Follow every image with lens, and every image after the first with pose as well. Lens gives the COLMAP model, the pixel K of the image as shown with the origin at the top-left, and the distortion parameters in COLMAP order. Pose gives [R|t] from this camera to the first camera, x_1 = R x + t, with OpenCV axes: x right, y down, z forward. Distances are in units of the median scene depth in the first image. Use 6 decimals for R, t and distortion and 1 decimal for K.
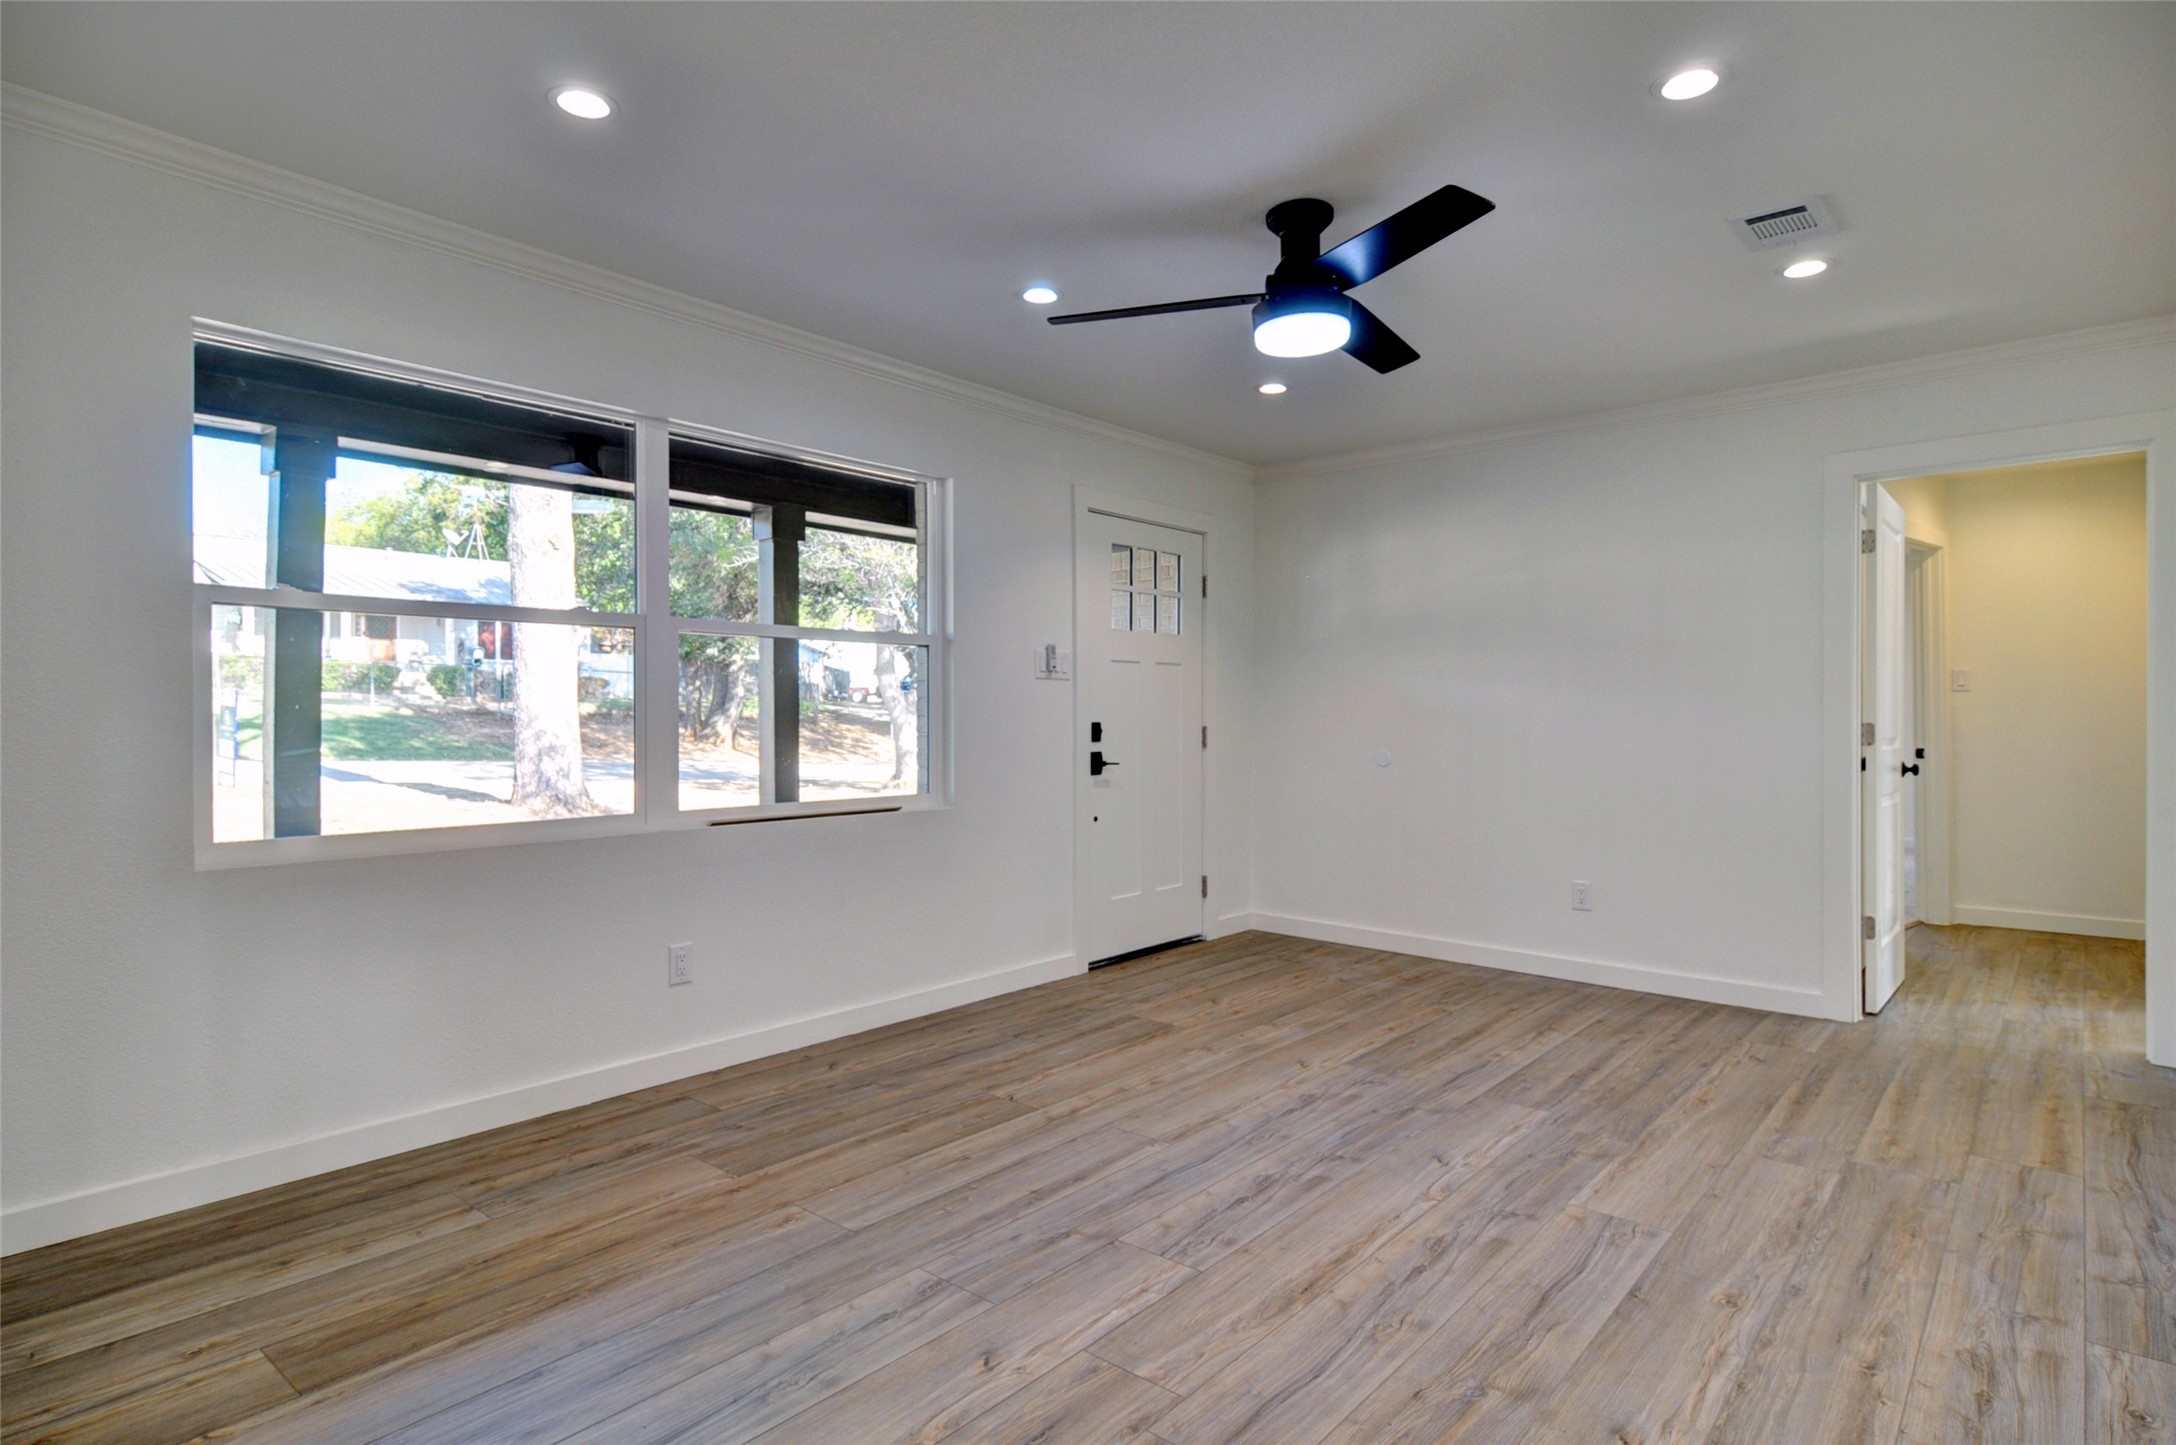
lens RADIAL K [[1162.5, 0, 1068.6], [0, 1162.5, 726.0], [0, 0, 1]] dist [0.019318, -0.005985]
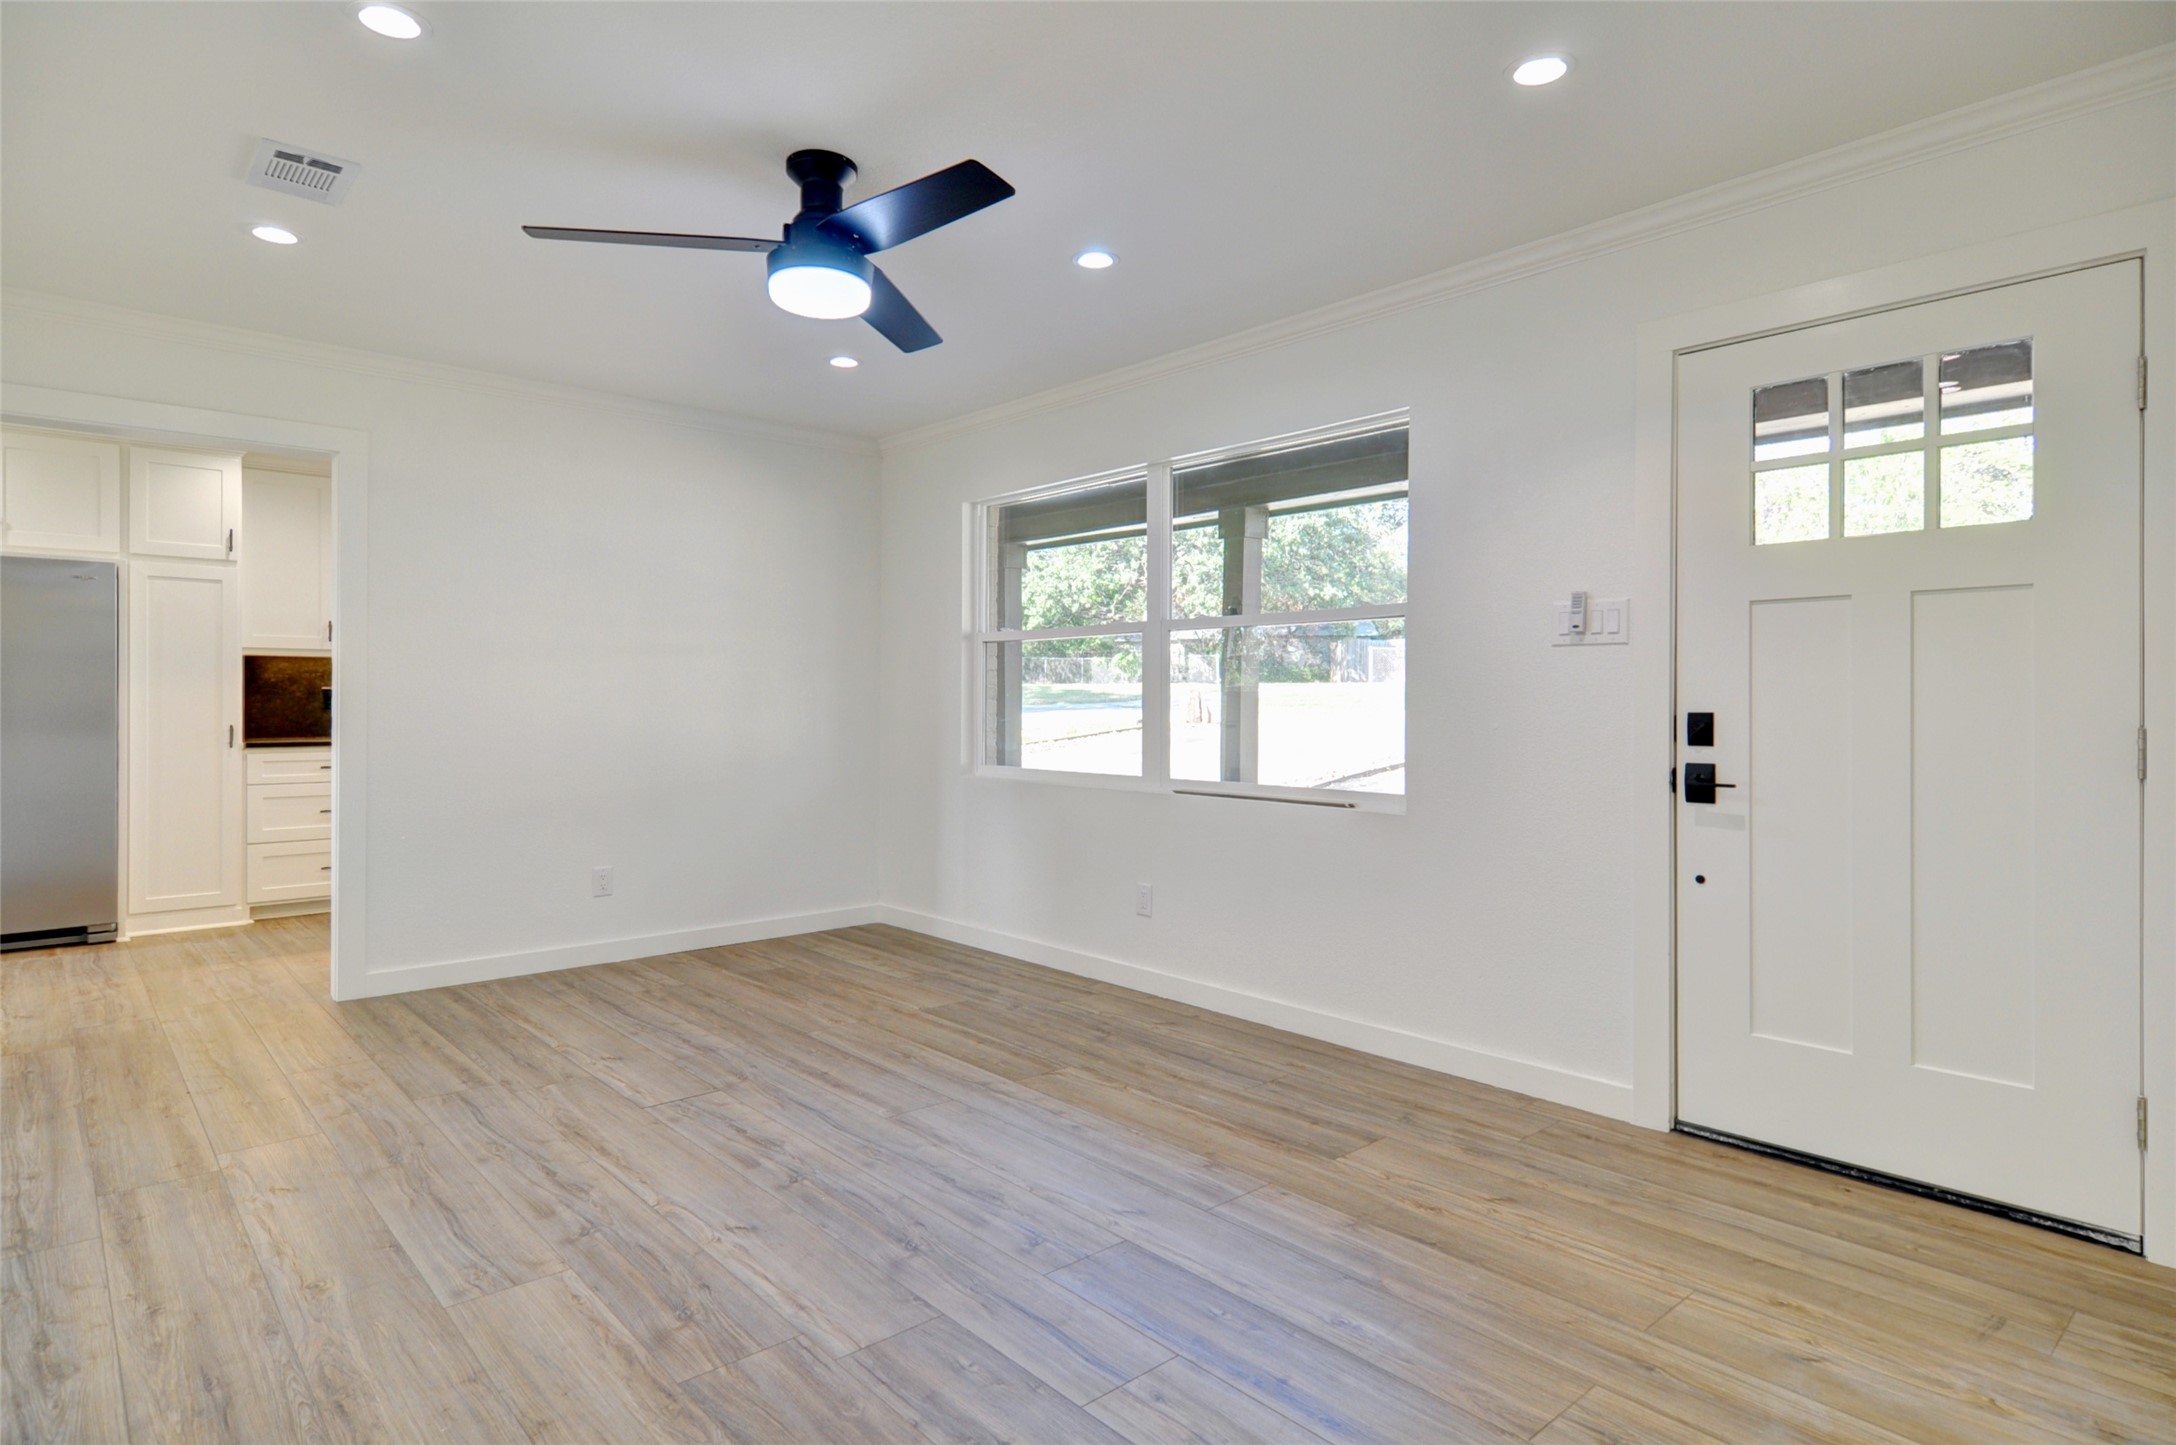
lens RADIAL K [[1162.5, 0, 1089.6], [0, 1162.5, 703.2], [0, 0, 1]] dist [0.019318, -0.005985]
pose [[-0.125561, 0.000628, -0.992086, 1.098783], [-0.012491, 0.999920, 0.002214, -0.009649], [0.992007, 0.012670, -0.125543, 1.324082]]
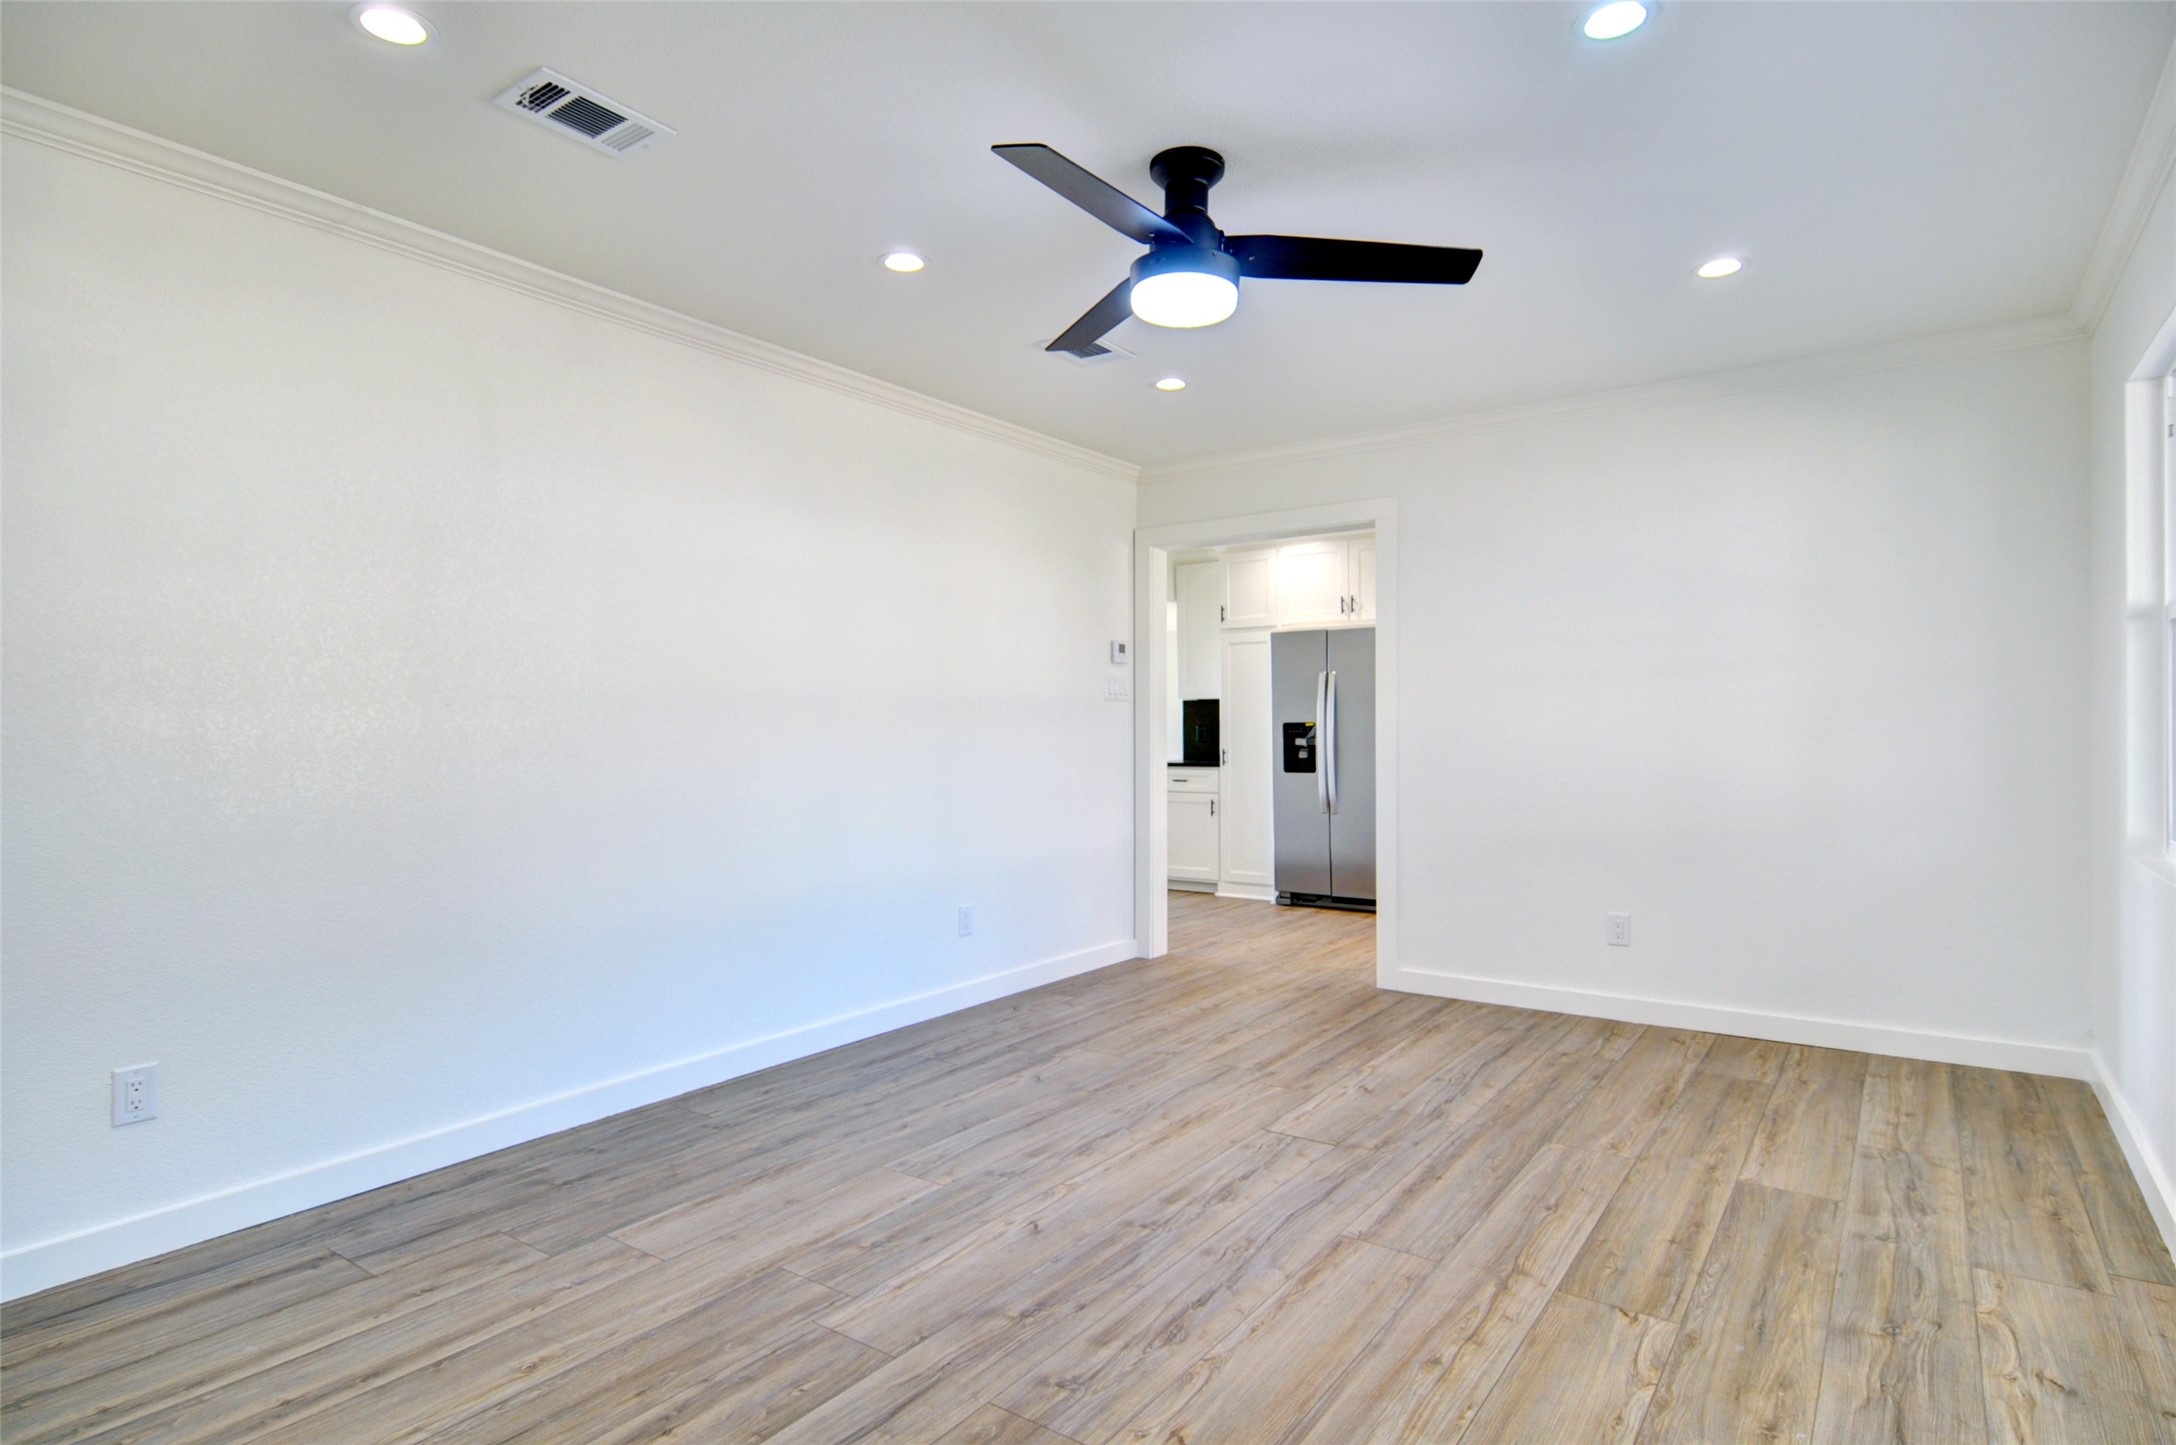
lens RADIAL K [[1162.5, 0, 1084.1], [0, 1162.5, 722.7], [0, 0, 1]] dist [0.019318, -0.005985]
pose [[-0.995382, 0.004084, -0.095908, 0.358344], [0.003636, 0.999982, 0.004842, -0.017256], [0.095926, 0.004471, -0.995378, 1.855333]]
